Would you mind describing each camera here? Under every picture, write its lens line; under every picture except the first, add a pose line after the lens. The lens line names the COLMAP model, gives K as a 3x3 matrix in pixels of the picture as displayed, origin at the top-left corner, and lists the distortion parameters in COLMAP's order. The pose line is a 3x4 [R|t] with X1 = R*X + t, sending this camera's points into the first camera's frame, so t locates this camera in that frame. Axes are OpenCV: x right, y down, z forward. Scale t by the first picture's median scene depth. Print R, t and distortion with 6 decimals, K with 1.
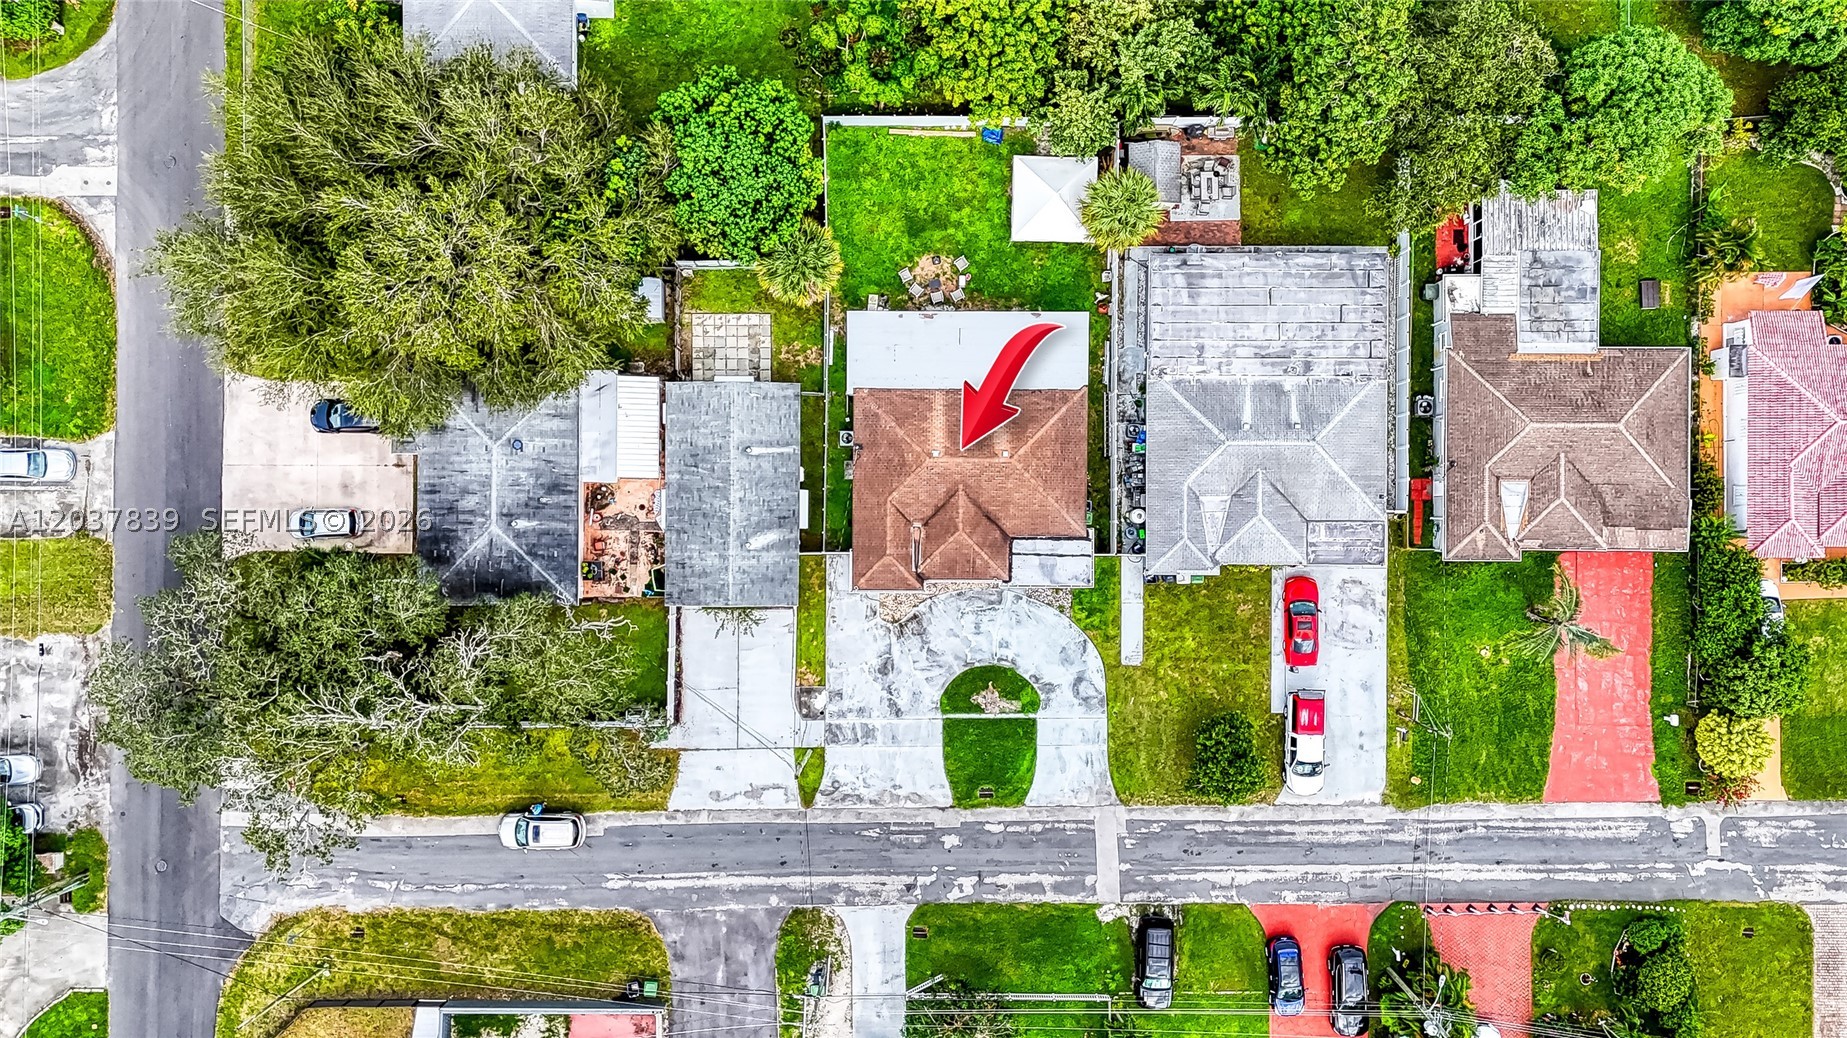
lens RADIAL K [[1365.9, 0, 896.8], [0, 1365.9, 511.6], [0, 0, 1]] dist [0.058842, -0.049357]
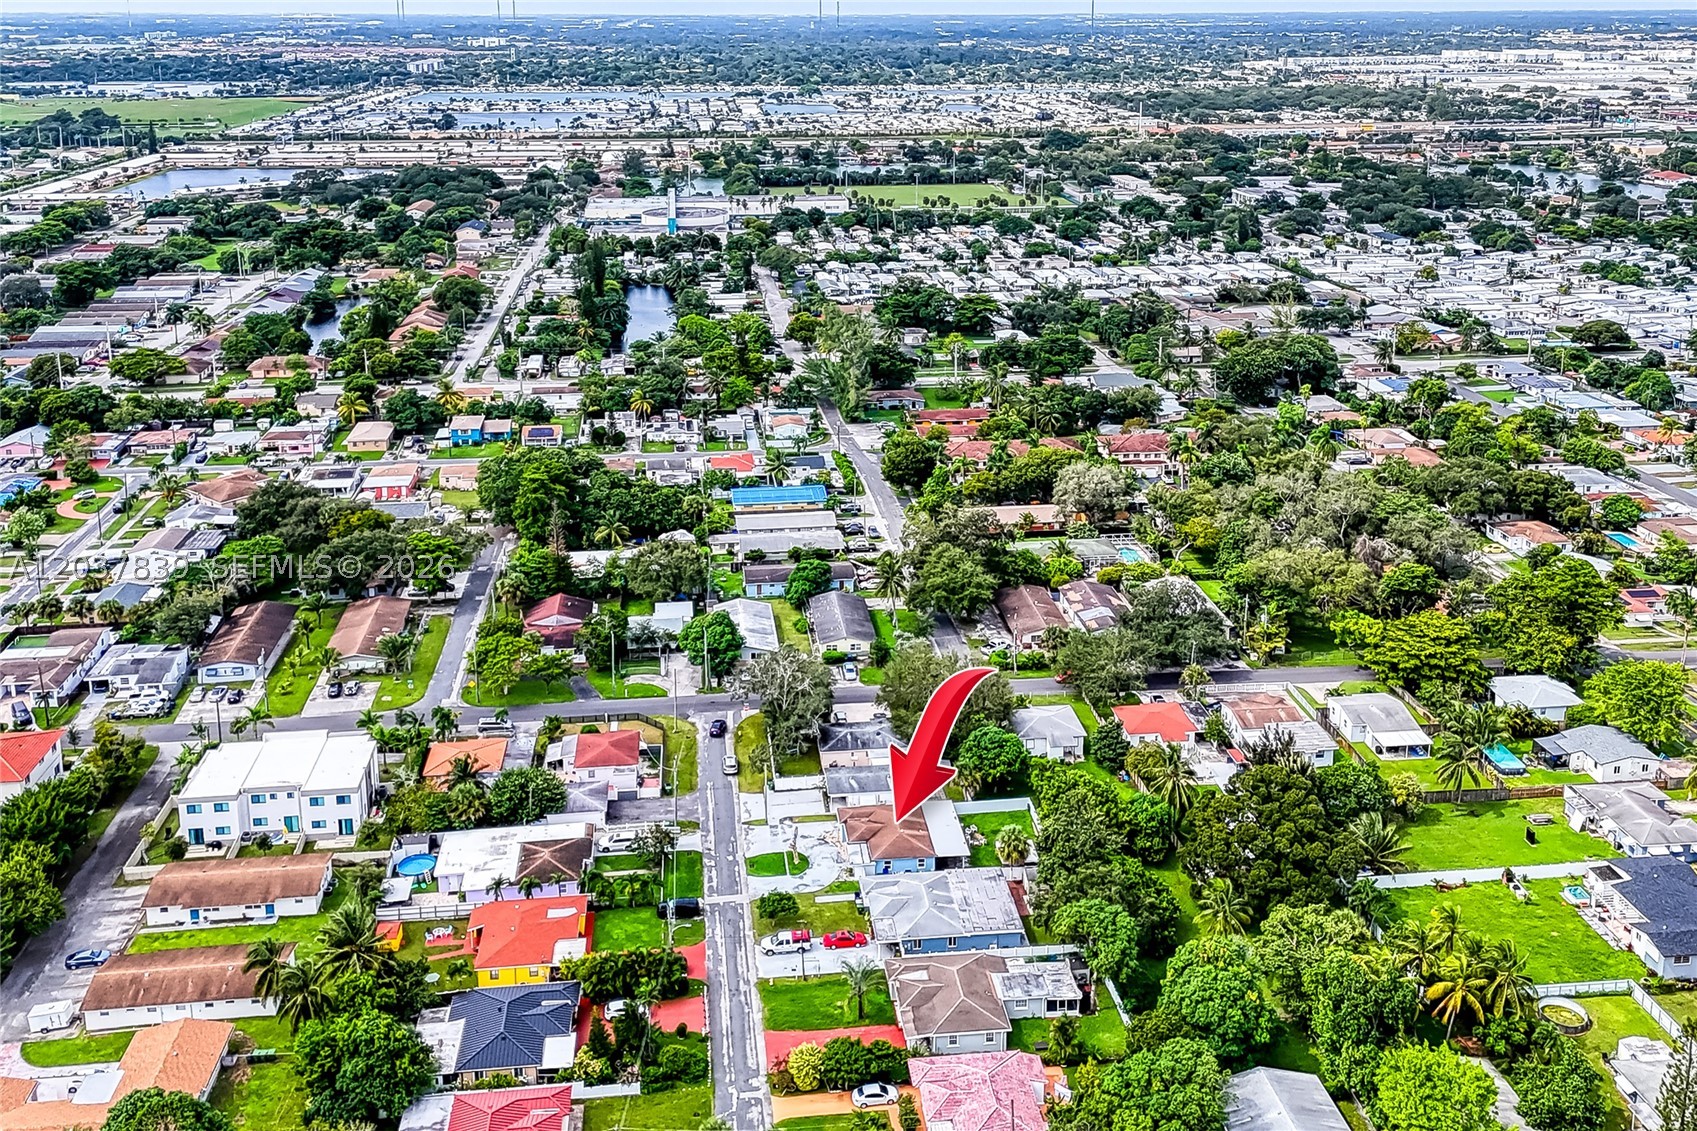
lens RADIAL K [[1443.0, 0, 856.6], [0, 1443.0, 559.1], [0, 0, 1]] dist [0.111675, -0.154203]
pose [[0.121842, 0.355209, -0.926812, 2.108147], [-0.992536, 0.048412, -0.111928, 0.276326], [0.005111, 0.933532, 0.358457, -0.316299]]
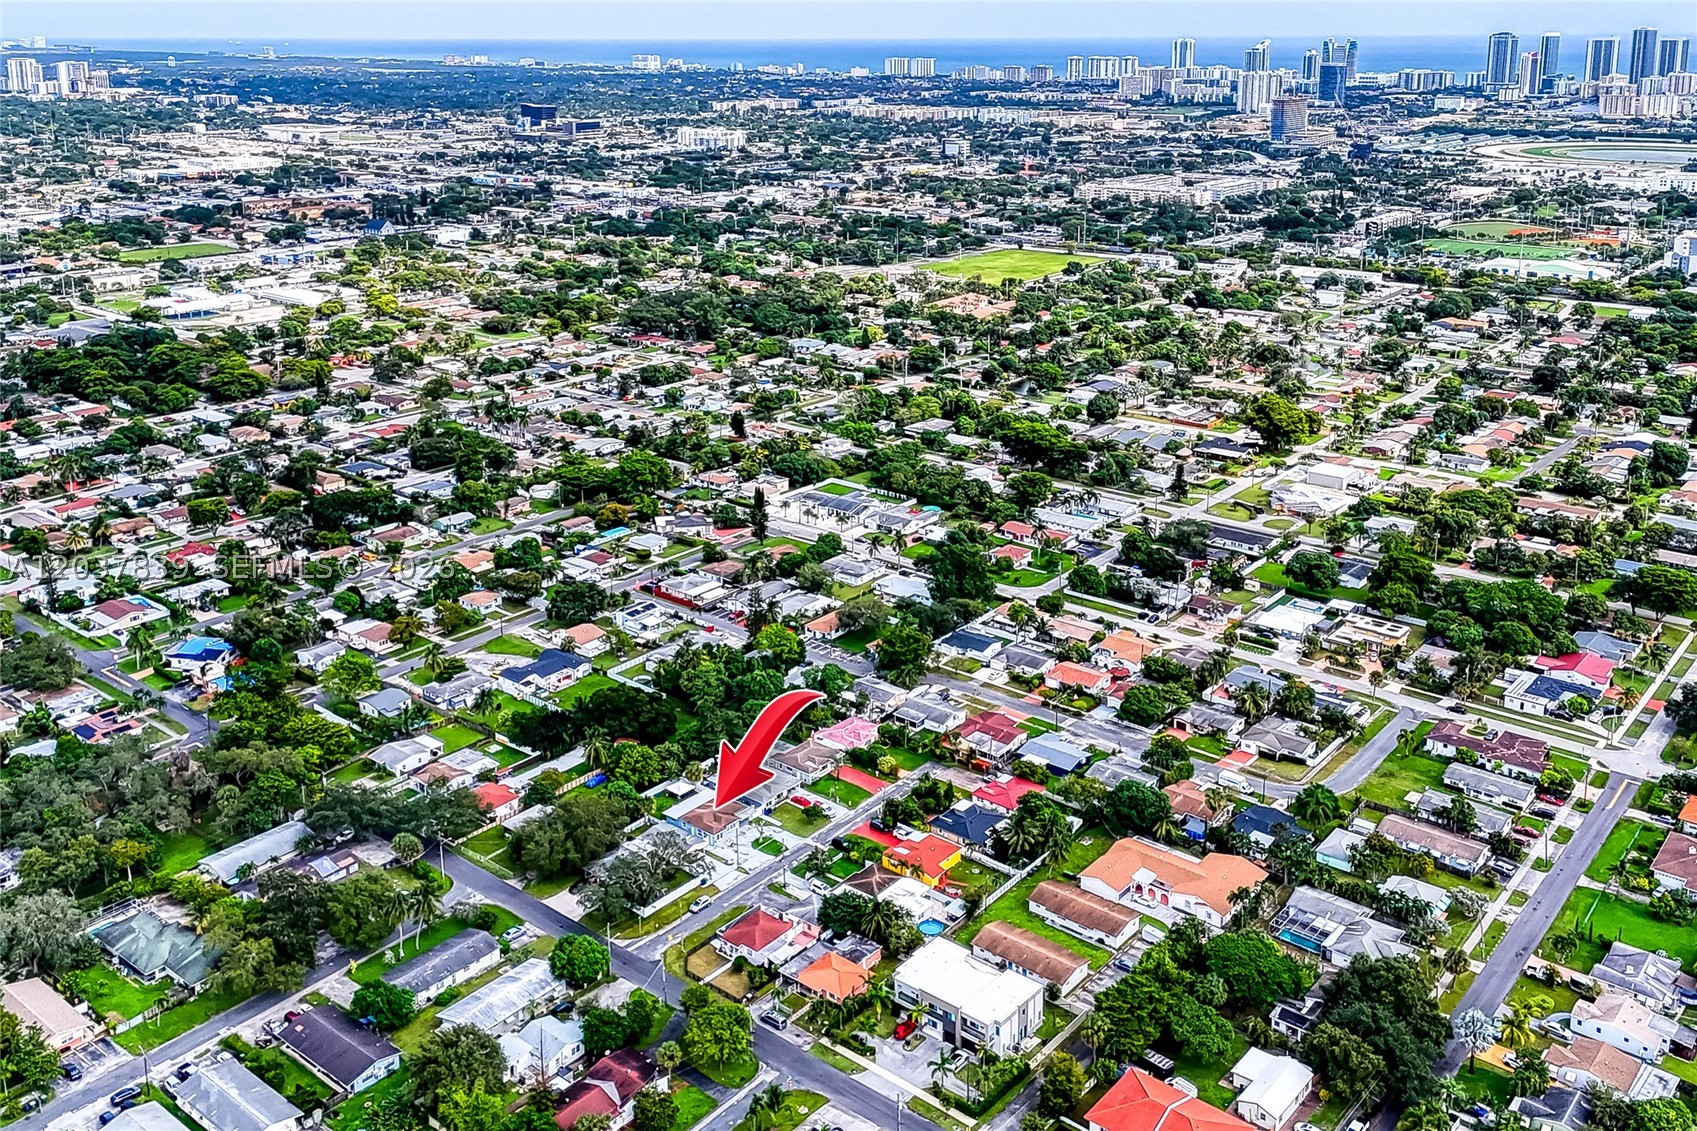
lens RADIAL K [[1443.0, 0, 856.6], [0, 1443.0, 559.1], [0, 0, 1]] dist [0.111675, -0.154203]
pose [[0.634188, -0.262847, 0.727129, -2.432808], [0.773152, 0.223339, -0.593595, 2.503537], [-0.006371, 0.938633, 0.344860, -1.084536]]
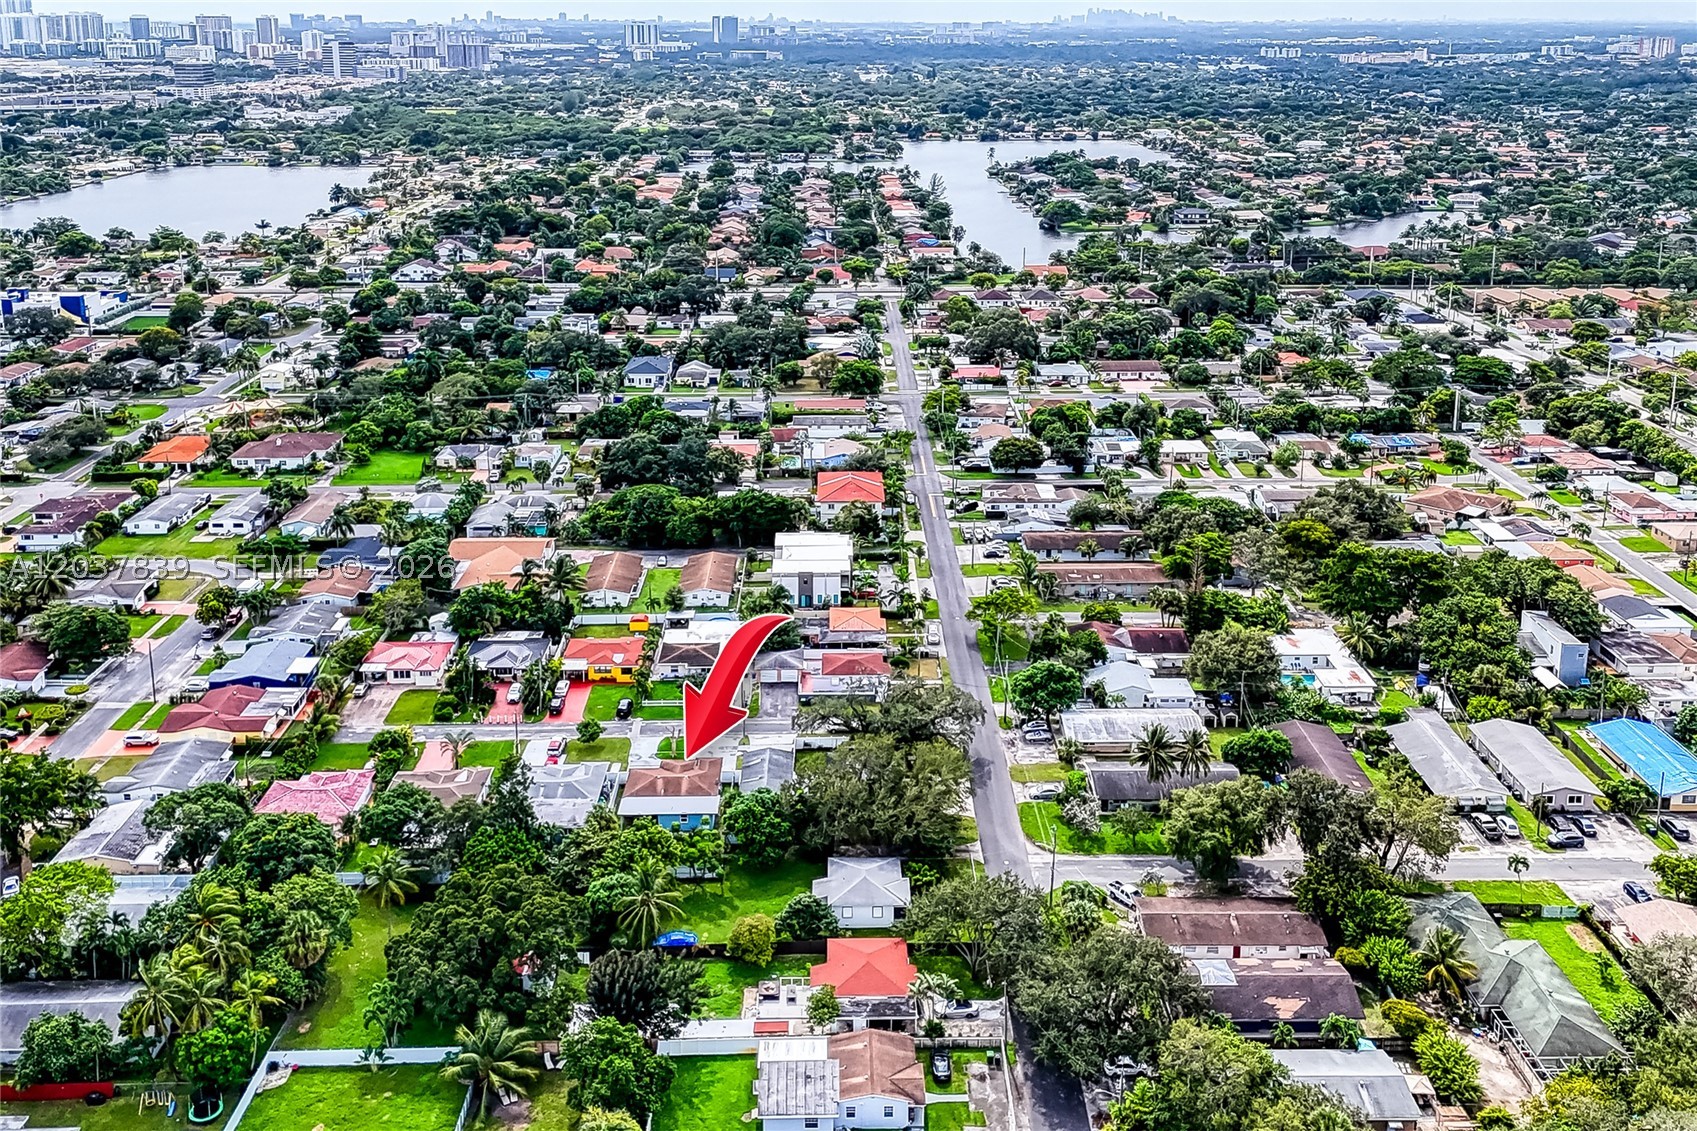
lens RADIAL K [[1443.0, 0, 856.6], [0, 1443.0, 559.1], [0, 0, 1]] dist [0.111675, -0.154203]
pose [[-0.999871, 0.009264, -0.013157, -0.253758], [-0.015537, -0.342988, 0.939211, -2.352568], [0.004188, 0.939294, 0.343088, -0.304854]]
